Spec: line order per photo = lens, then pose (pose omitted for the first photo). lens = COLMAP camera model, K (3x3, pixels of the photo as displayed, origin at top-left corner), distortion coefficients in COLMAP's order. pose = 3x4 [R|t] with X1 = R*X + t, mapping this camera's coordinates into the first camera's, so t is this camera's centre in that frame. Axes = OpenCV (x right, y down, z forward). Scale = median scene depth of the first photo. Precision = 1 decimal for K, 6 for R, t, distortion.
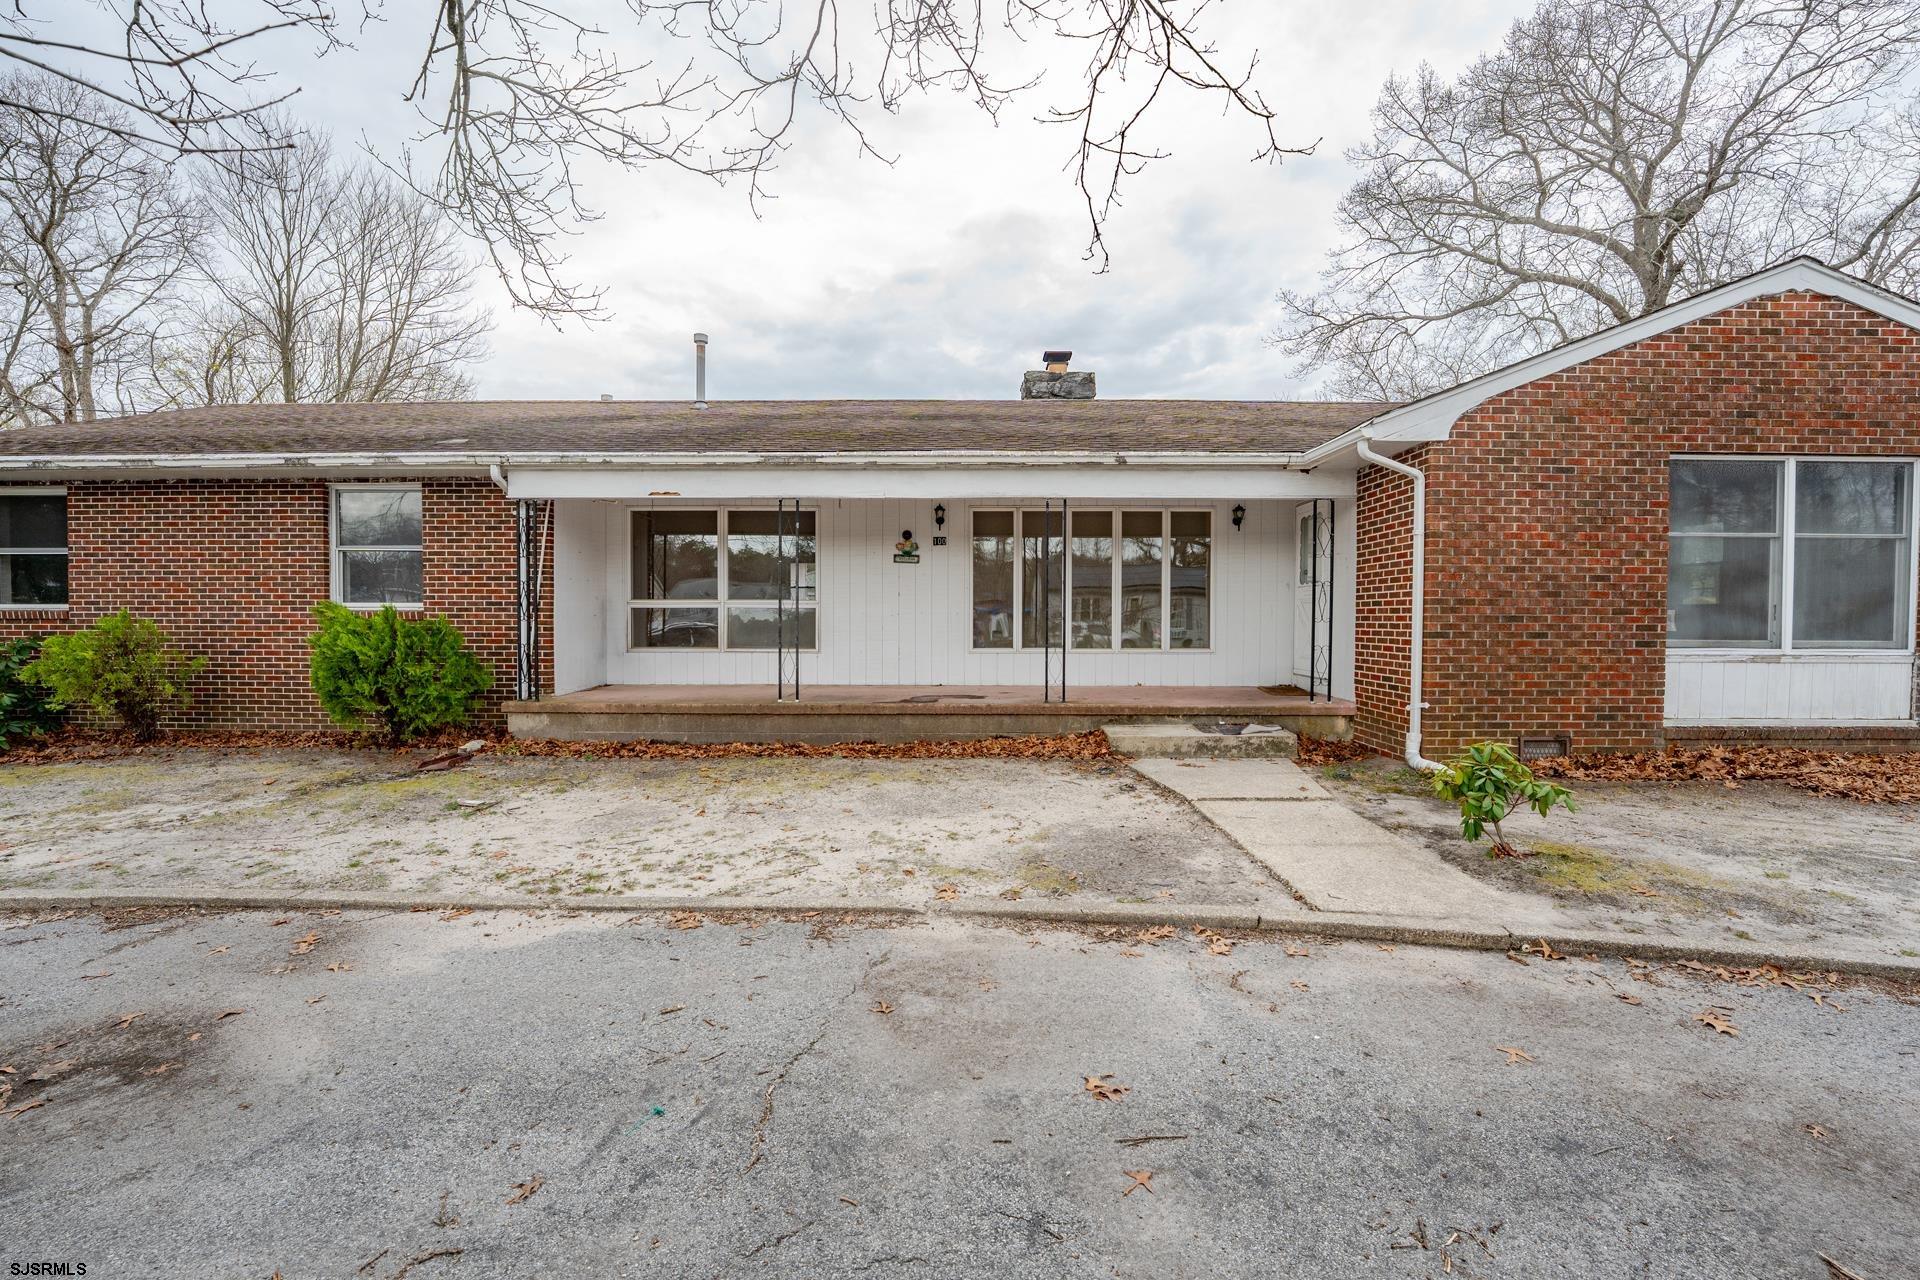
lens RADIAL K [[779.4, 0, 950.5], [0, 779.4, 640.6], [0, 0, 1]] dist [-0.022153, 0.000347]
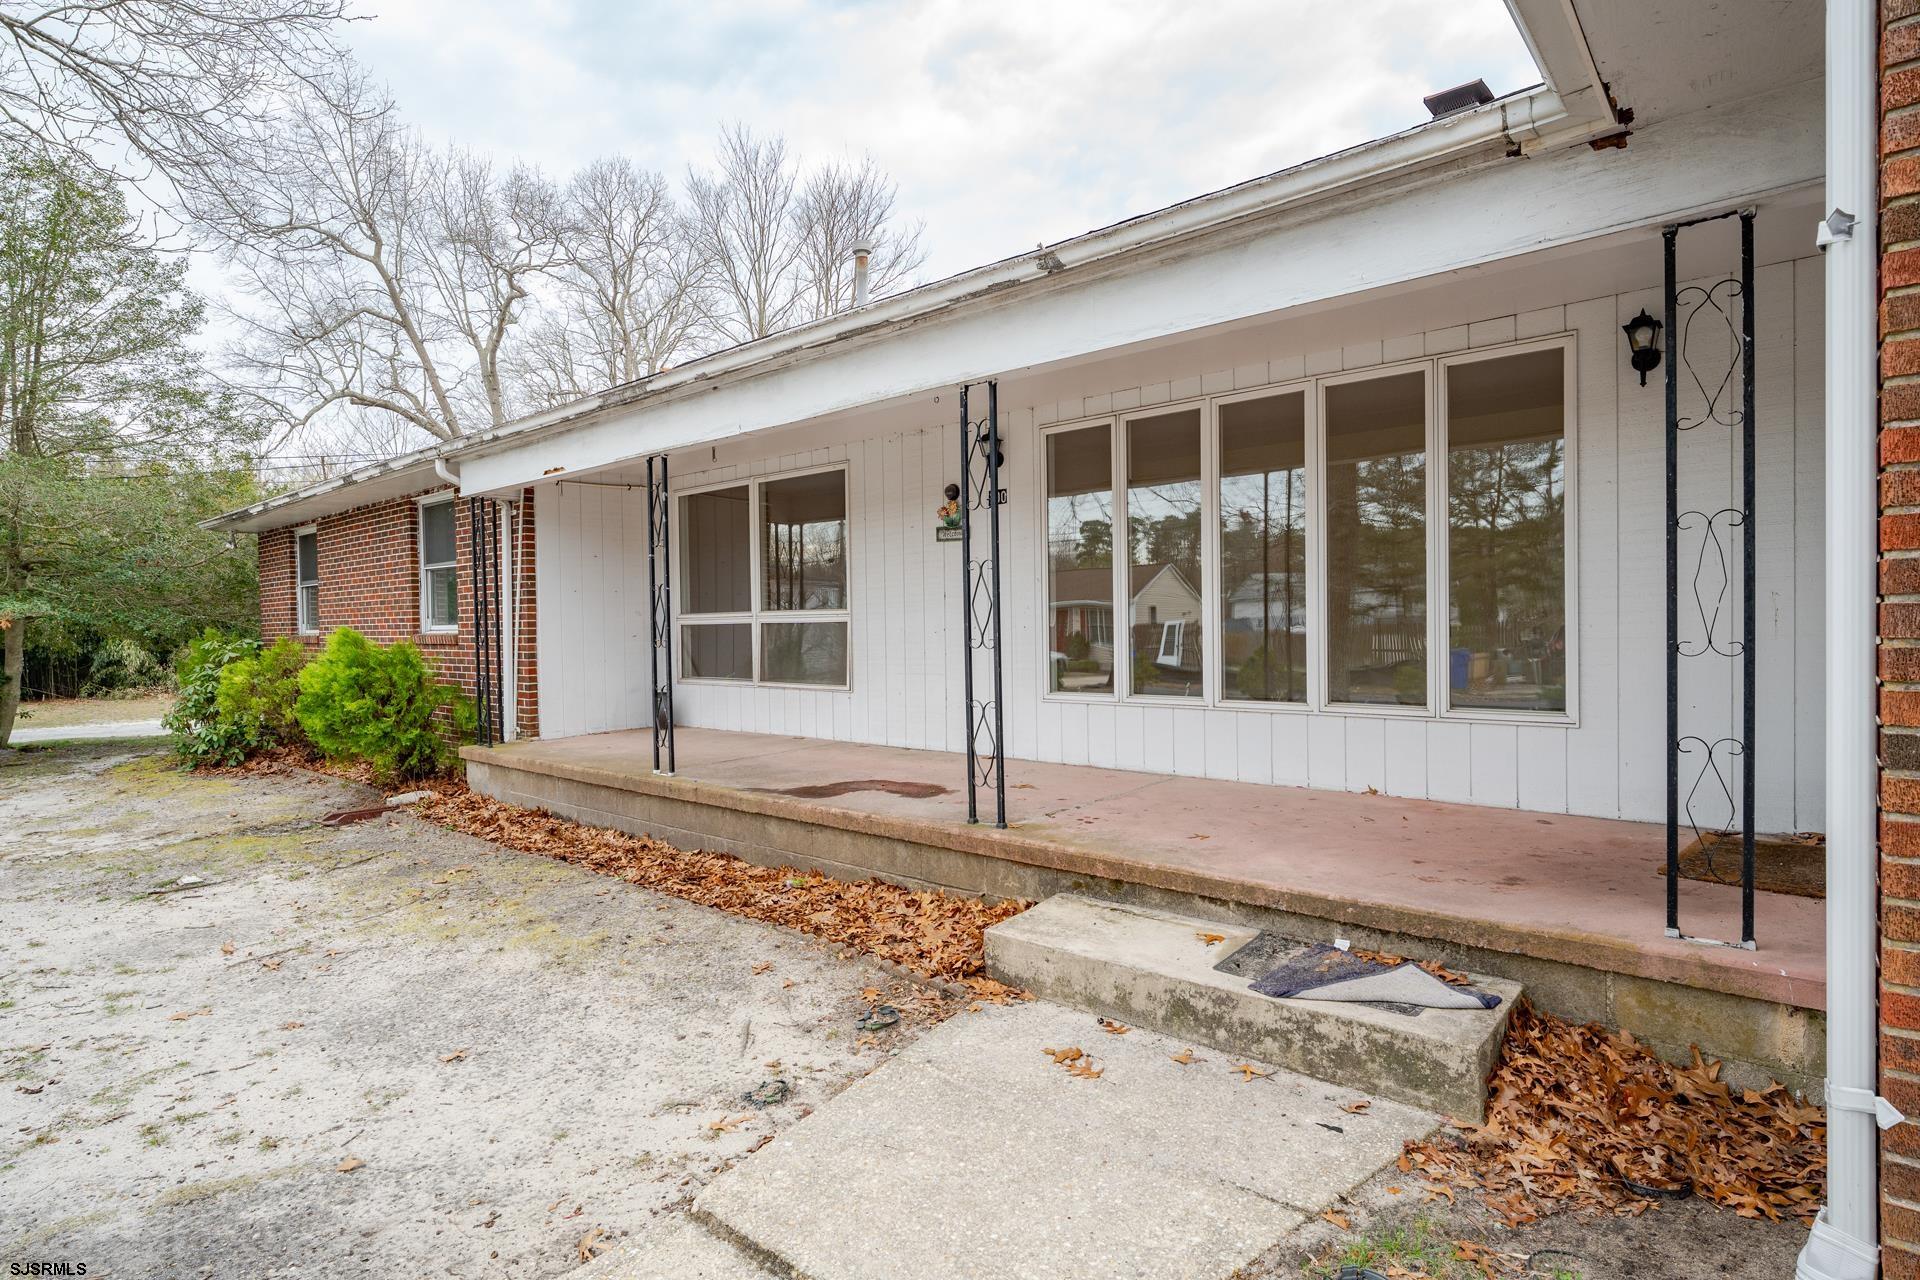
lens RADIAL K [[972.3, 0, 943.6], [0, 972.3, 628.5], [0, 0, 1]] dist [0.002268, 0.000258]
pose [[0.765697, -0.011737, -0.643094, 0.479300], [0.002239, 0.999876, -0.015584, -0.027520], [0.643197, 0.010493, 0.765629, 0.532038]]
